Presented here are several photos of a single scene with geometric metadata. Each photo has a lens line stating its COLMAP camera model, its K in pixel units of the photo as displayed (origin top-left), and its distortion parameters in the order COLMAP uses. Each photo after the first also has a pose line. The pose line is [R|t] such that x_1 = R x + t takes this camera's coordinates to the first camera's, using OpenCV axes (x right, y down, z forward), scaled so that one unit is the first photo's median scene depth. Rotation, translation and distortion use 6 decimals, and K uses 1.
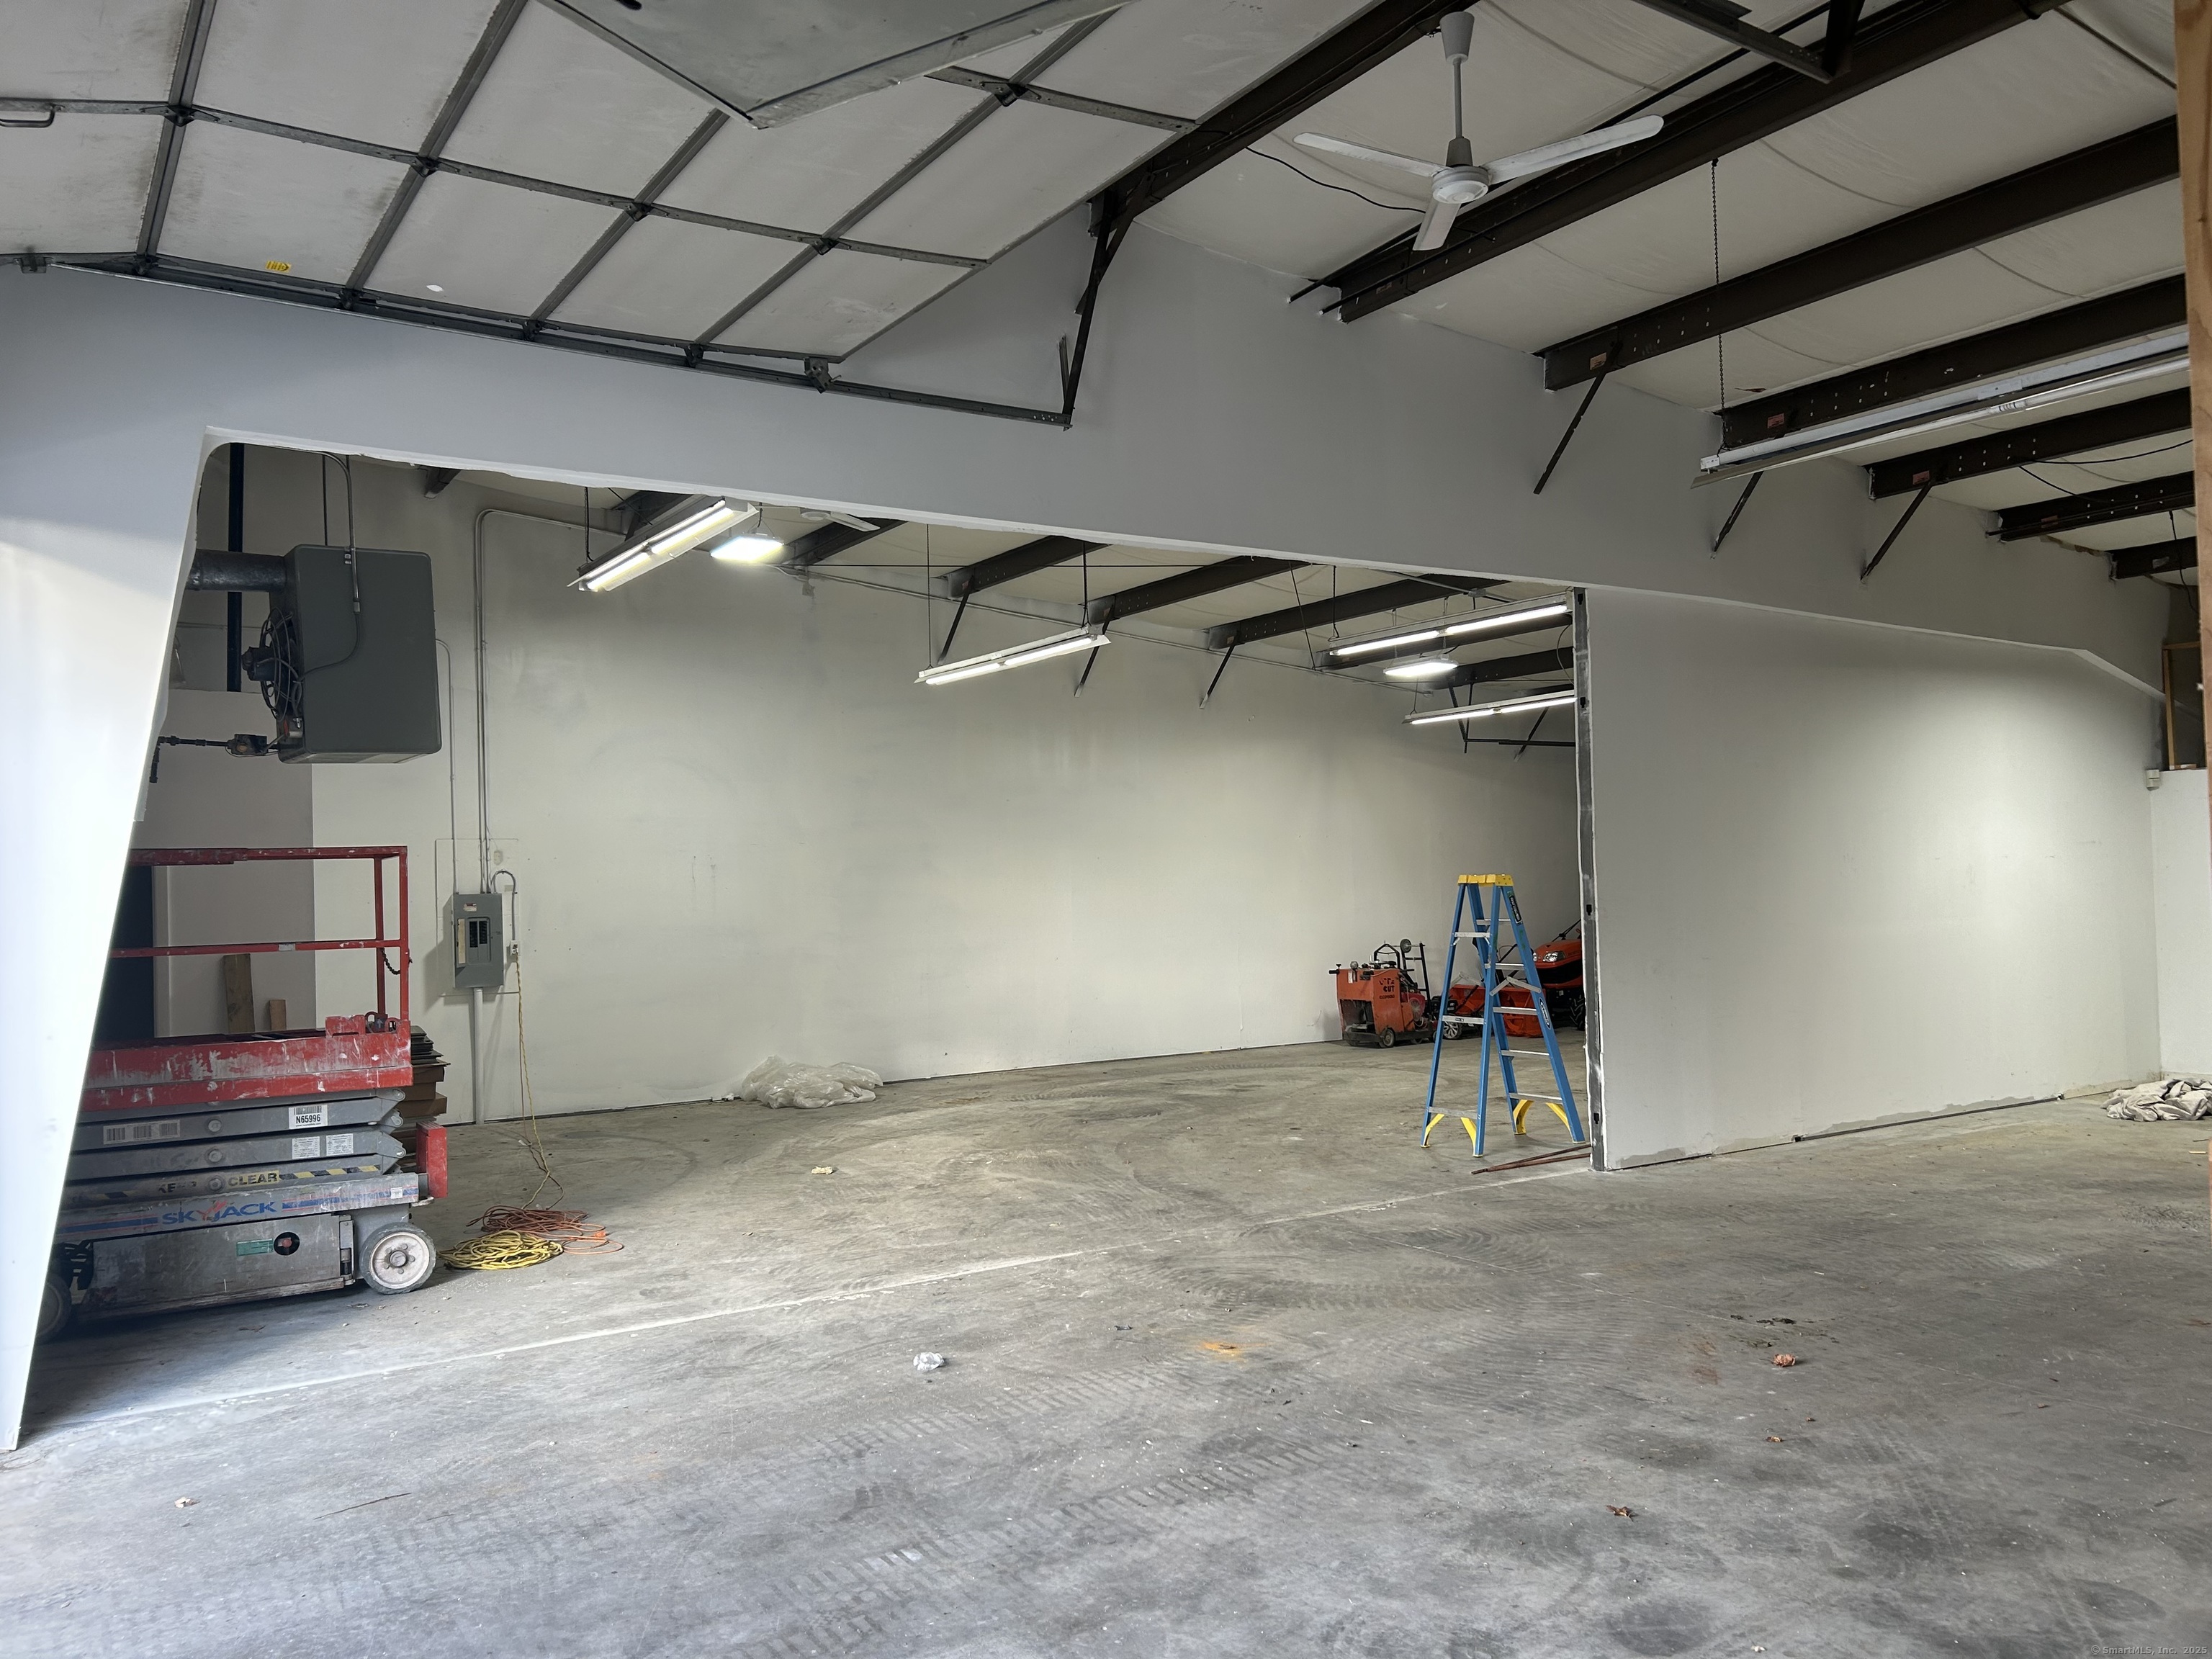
lens RADIAL K [[1658.8, 0, 1116.9], [0, 1658.8, 856.1], [0, 0, 1]] dist [0.053371, -0.055895]
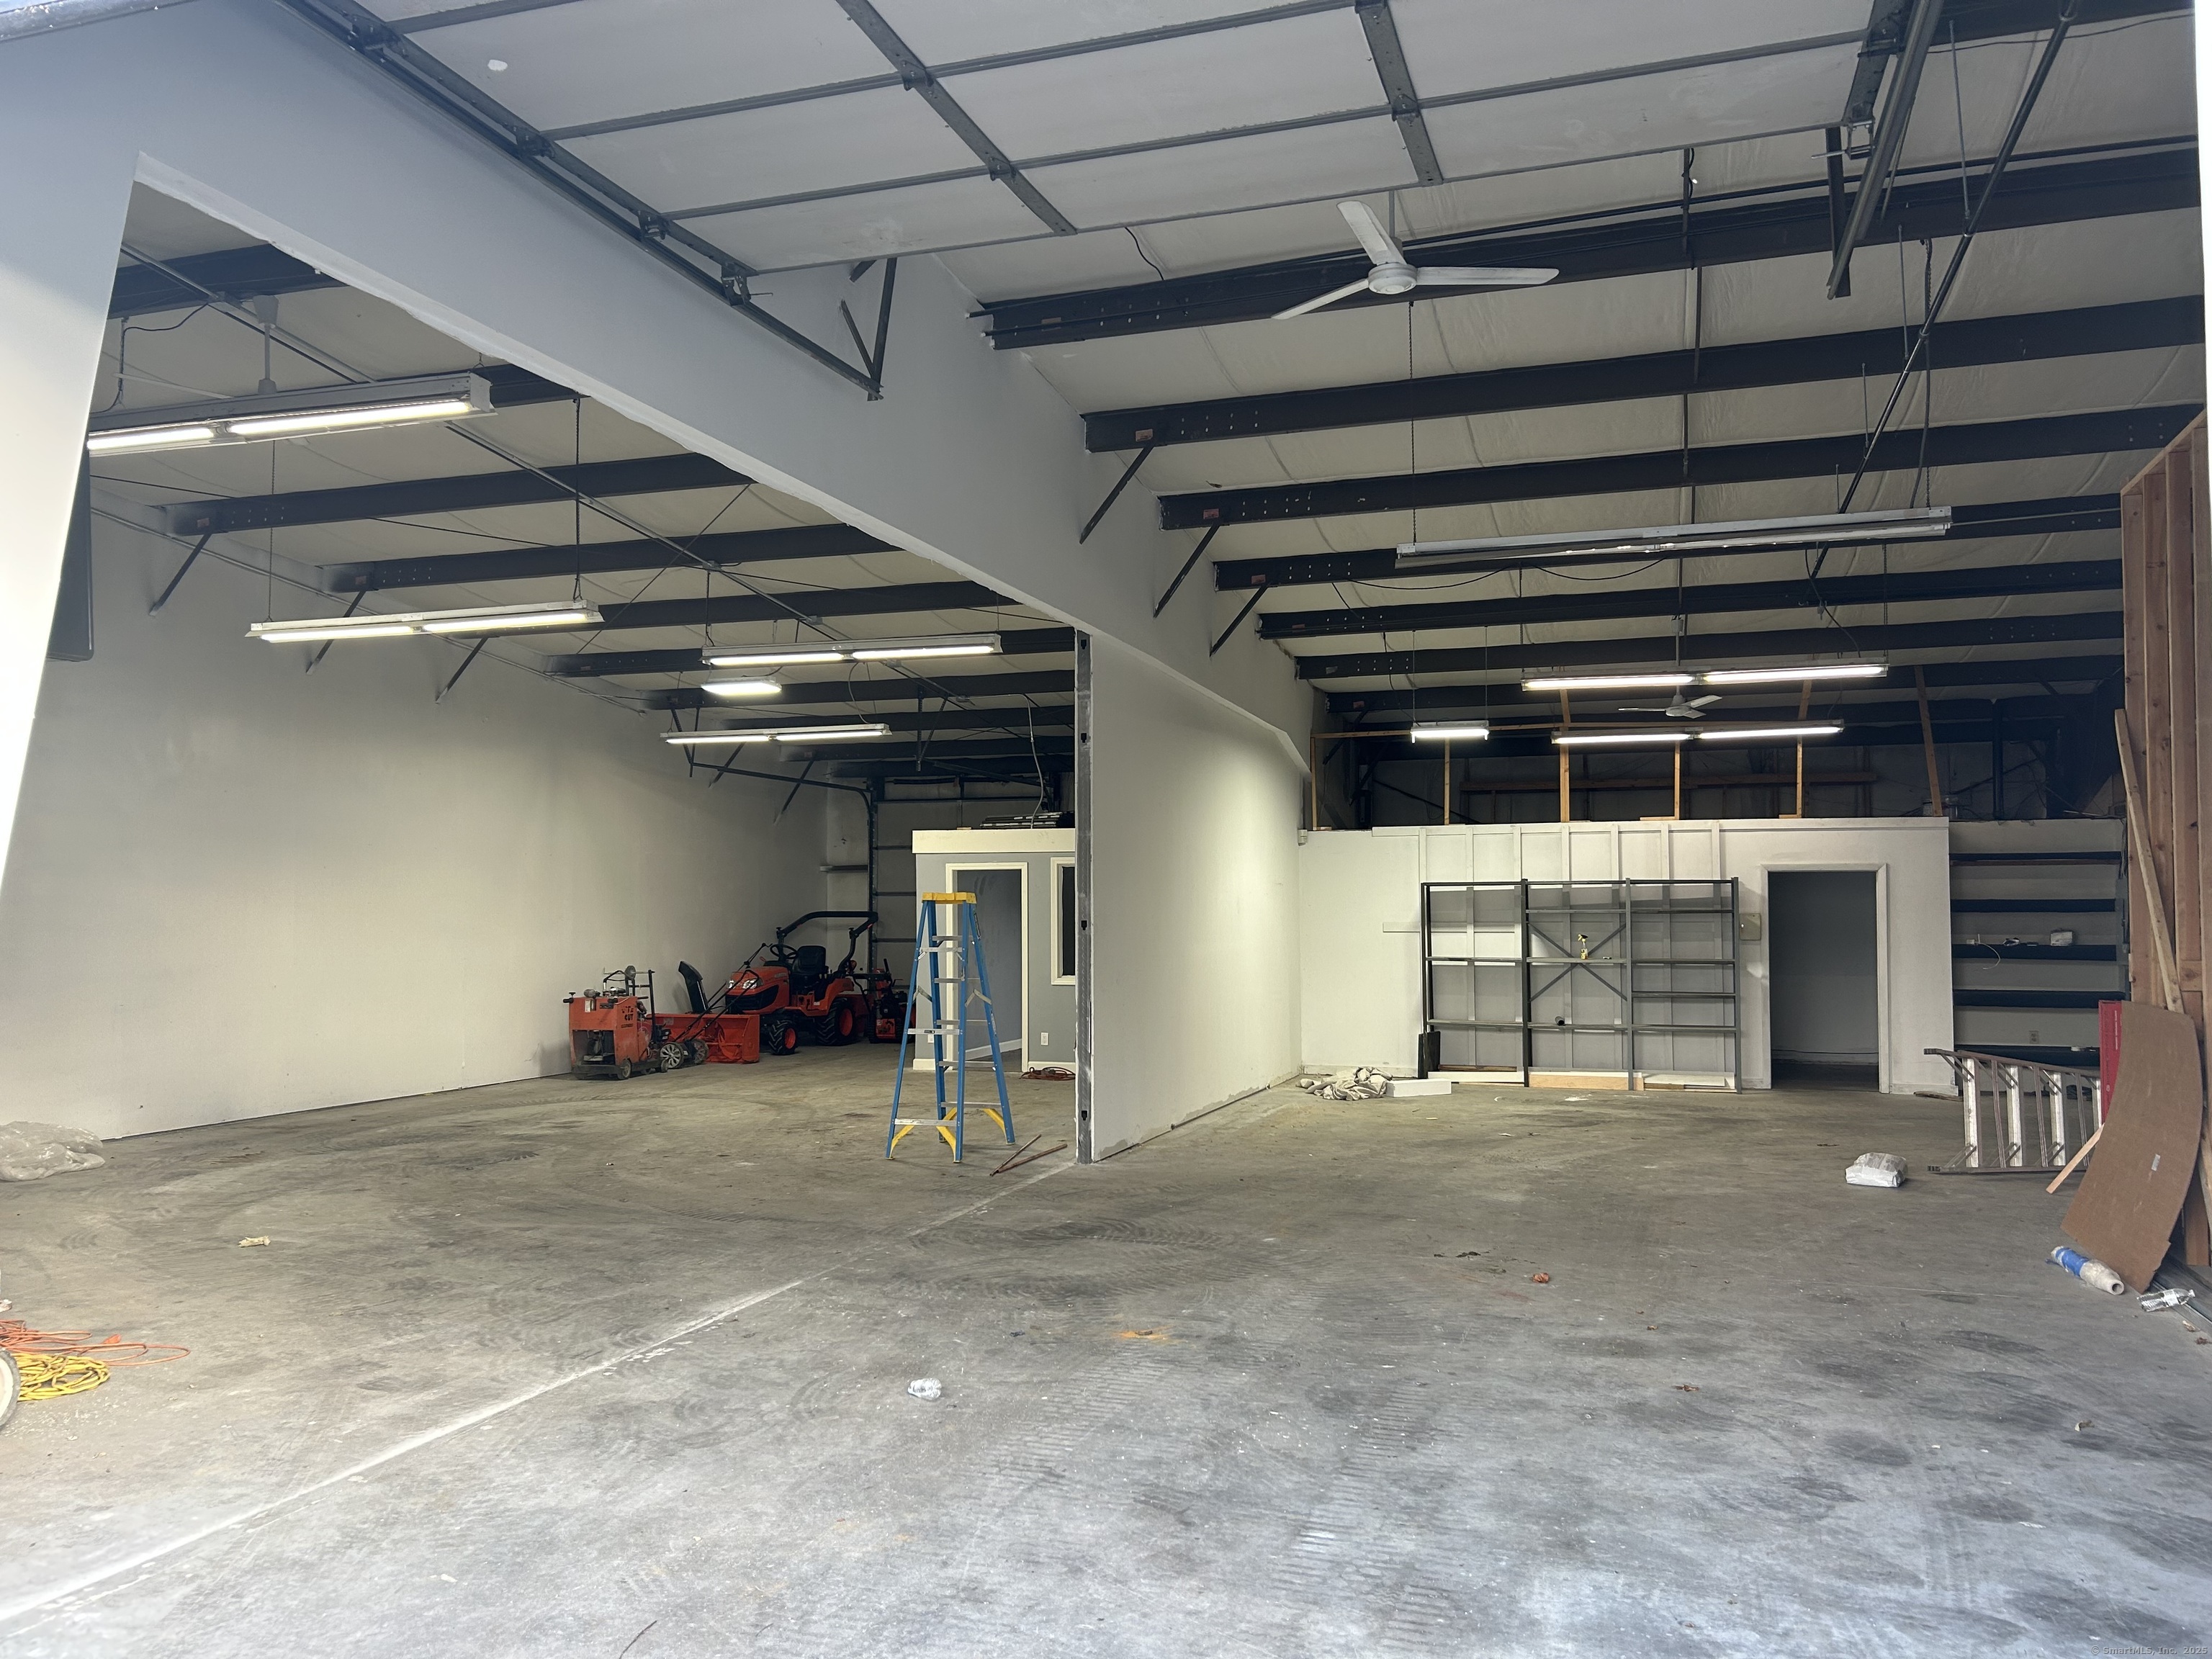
lens RADIAL K [[1658.8, 0, 1110.4], [0, 1658.8, 845.5], [0, 0, 1]] dist [0.053371, -0.055895]
pose [[0.784198, 0.049668, 0.618520, -0.618412], [-0.029131, 0.998639, -0.043258, 0.042539], [-0.619826, 0.015905, 0.784578, 0.215774]]
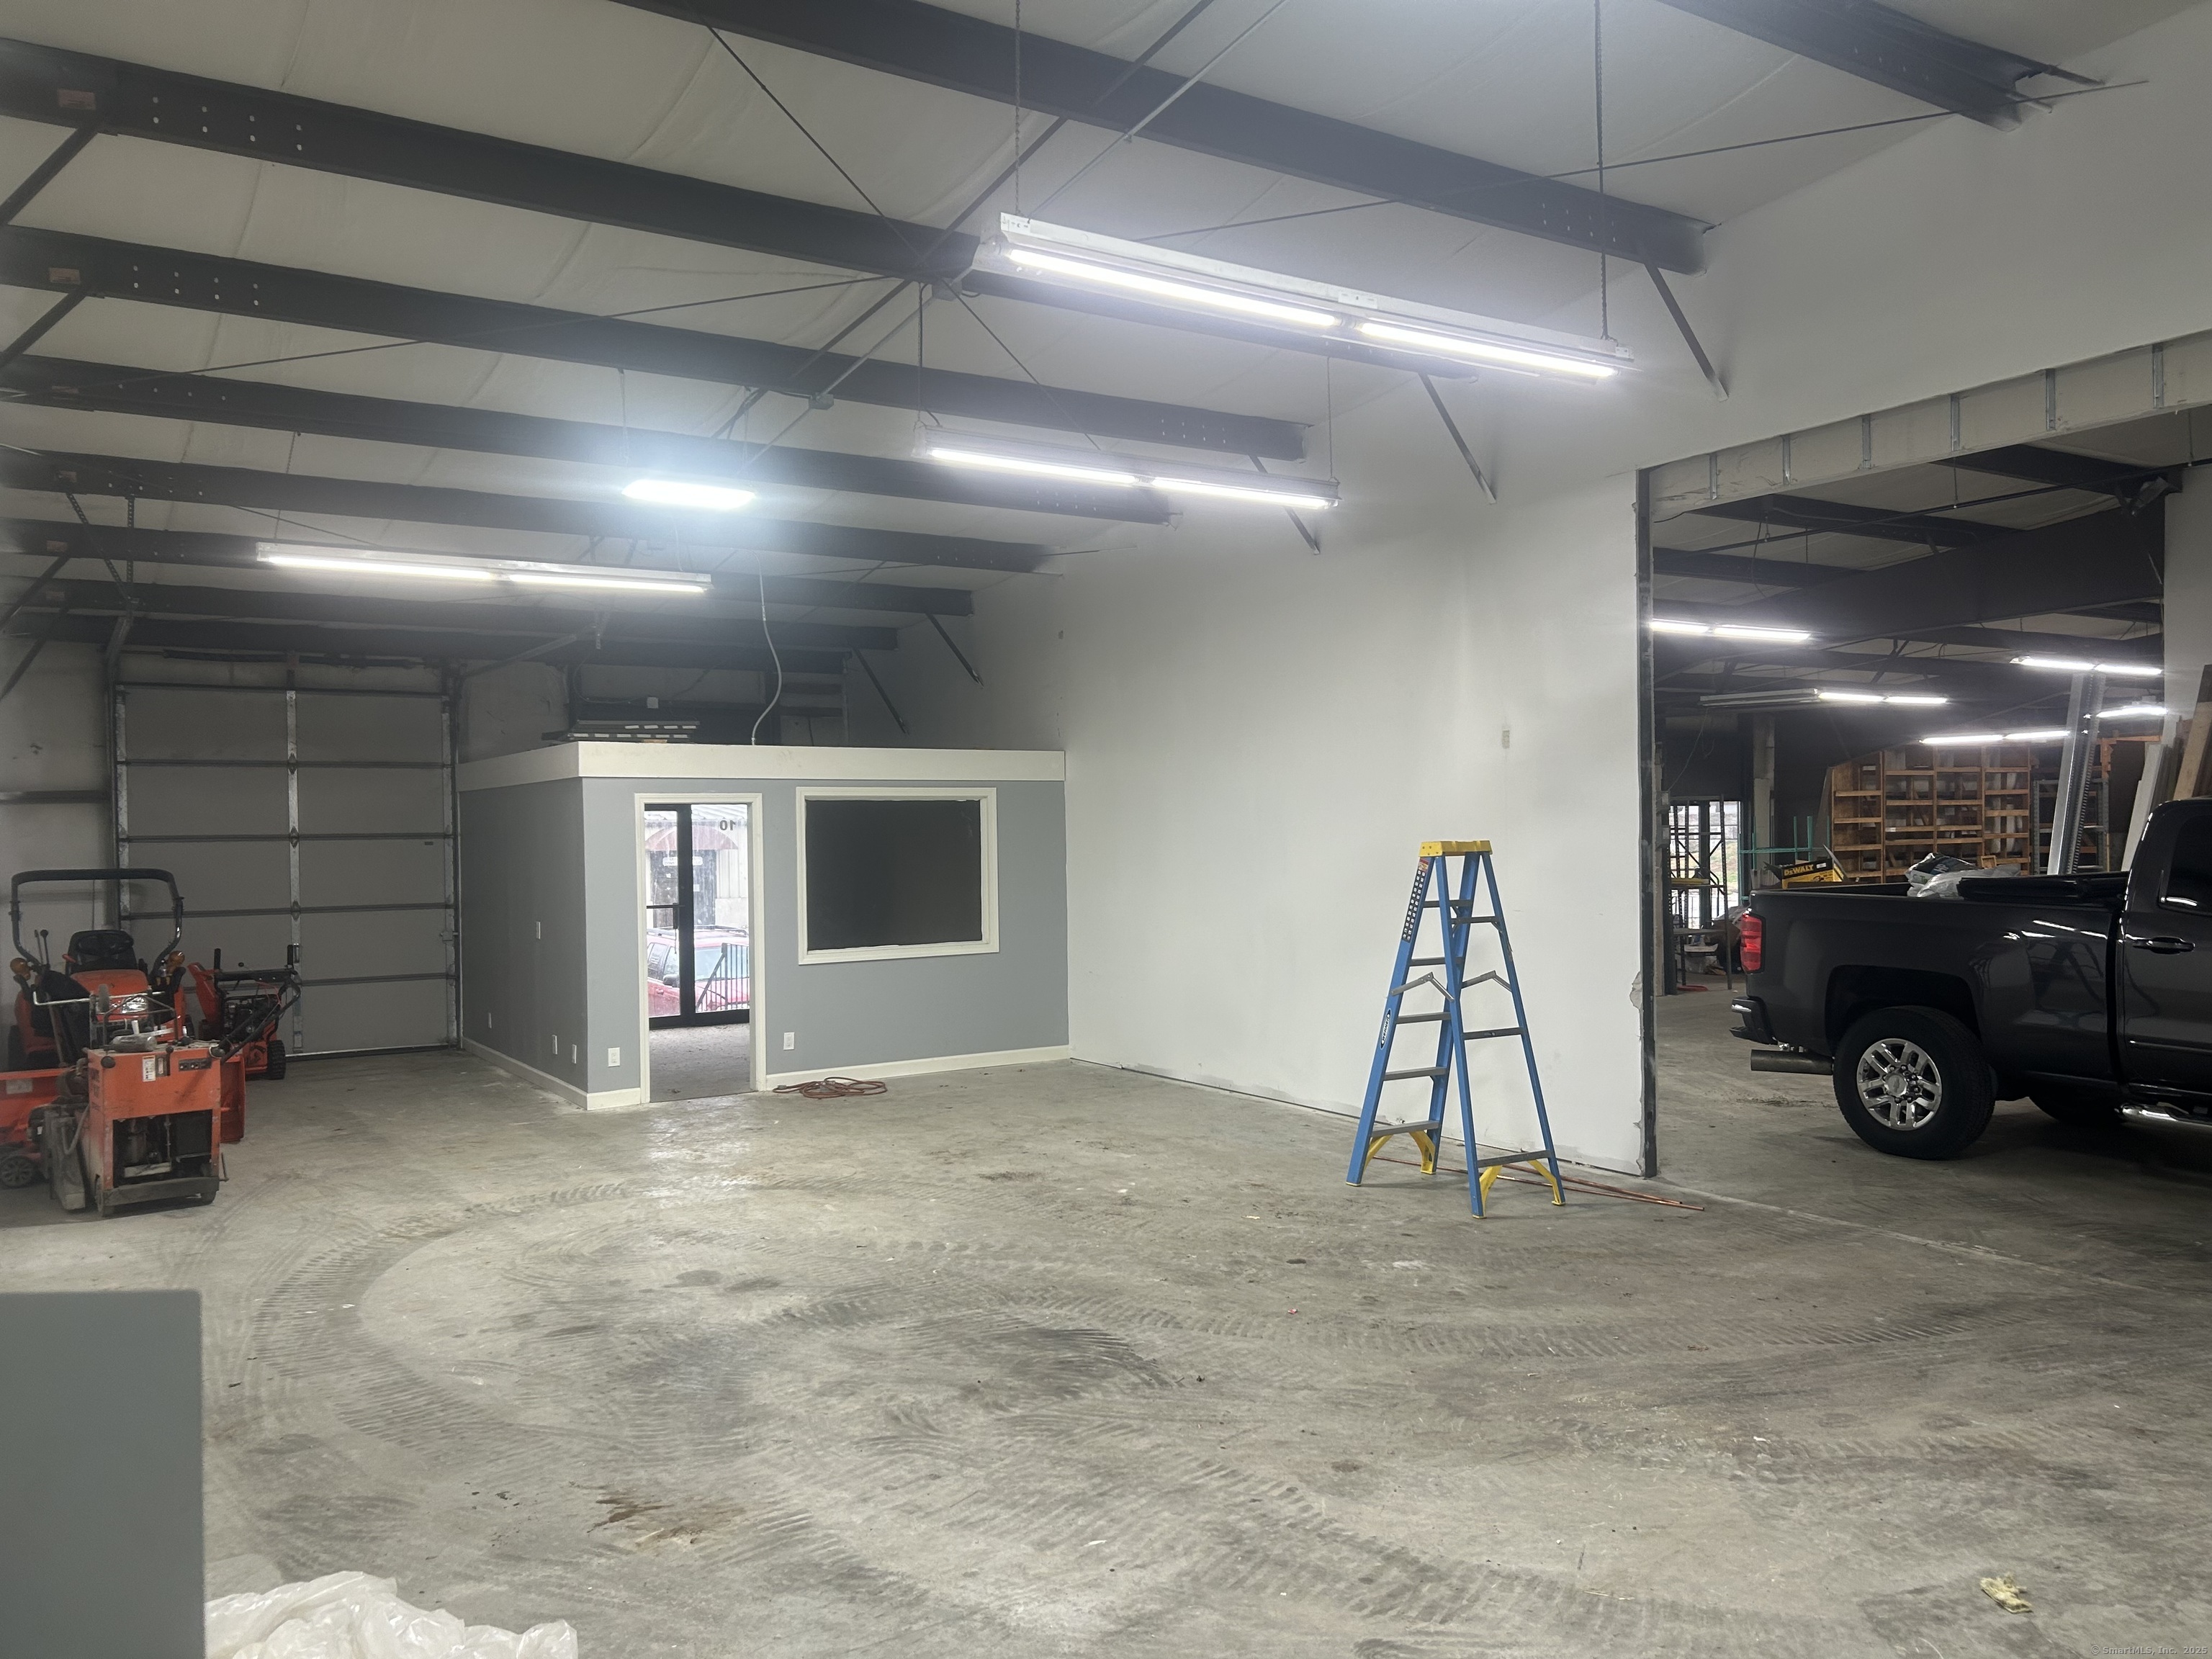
lens RADIAL K [[1658.8, 0, 1108.2], [0, 1658.8, 845.0], [0, 0, 1]] dist [0.053371, -0.055895]
pose [[0.011695, 0.015988, 0.999804, -0.965799], [-0.002860, 0.999869, -0.015955, 0.045536], [-0.999928, -0.002673, 0.011739, 2.061185]]
